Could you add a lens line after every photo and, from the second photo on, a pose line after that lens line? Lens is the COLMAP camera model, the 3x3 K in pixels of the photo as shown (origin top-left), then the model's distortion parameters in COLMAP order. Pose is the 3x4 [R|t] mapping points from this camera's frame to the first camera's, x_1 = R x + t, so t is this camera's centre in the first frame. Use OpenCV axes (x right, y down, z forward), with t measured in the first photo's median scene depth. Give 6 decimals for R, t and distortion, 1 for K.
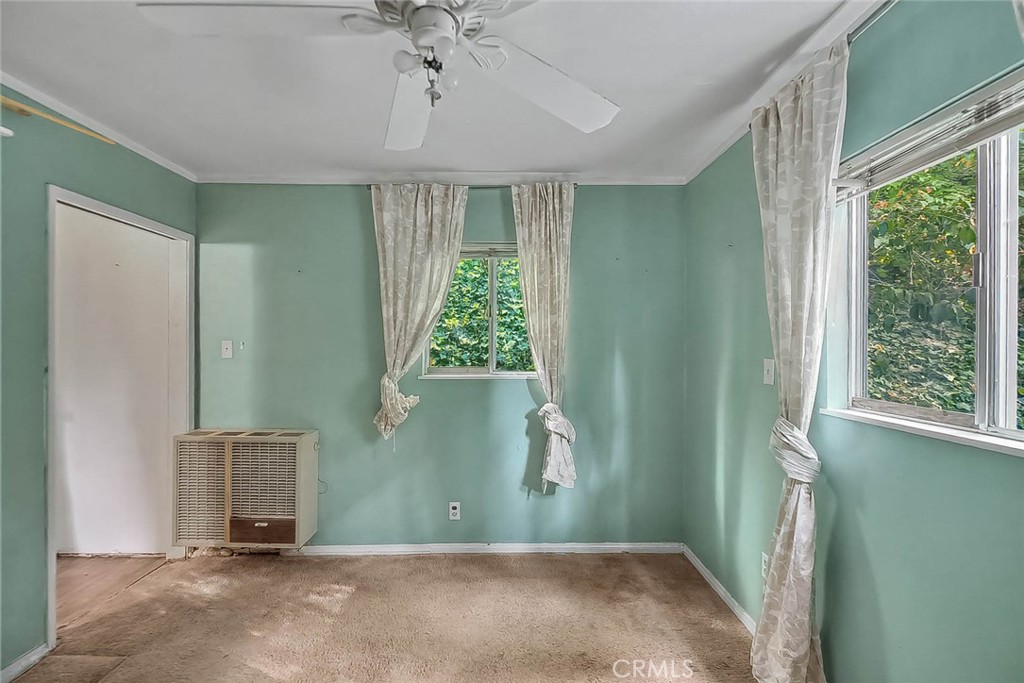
lens RADIAL K [[415.4, 0, 513.2], [0, 415.4, 340.7], [0, 0, 1]] dist [-0.001347, -0.000990]
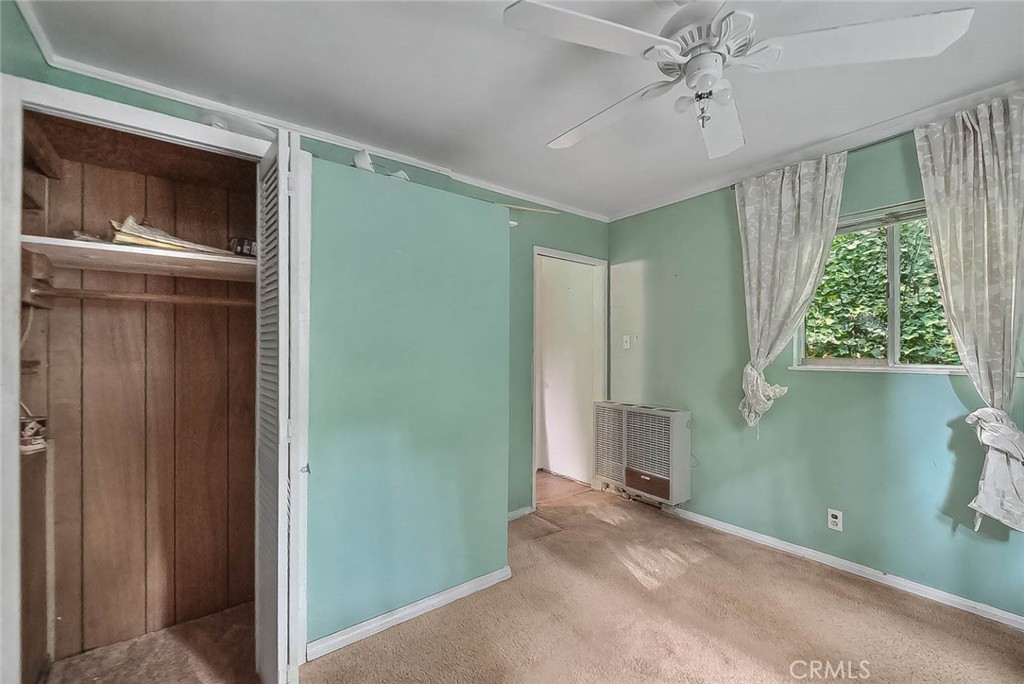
lens RADIAL K [[422.0, 0, 509.2], [0, 422.0, 331.5], [0, 0, 1]] dist [-0.001463, -0.000335]
pose [[0.585108, -0.036191, -0.810147, 0.192383], [0.002819, 0.999088, -0.042595, 0.046472], [0.810951, 0.022639, 0.584677, -0.092051]]
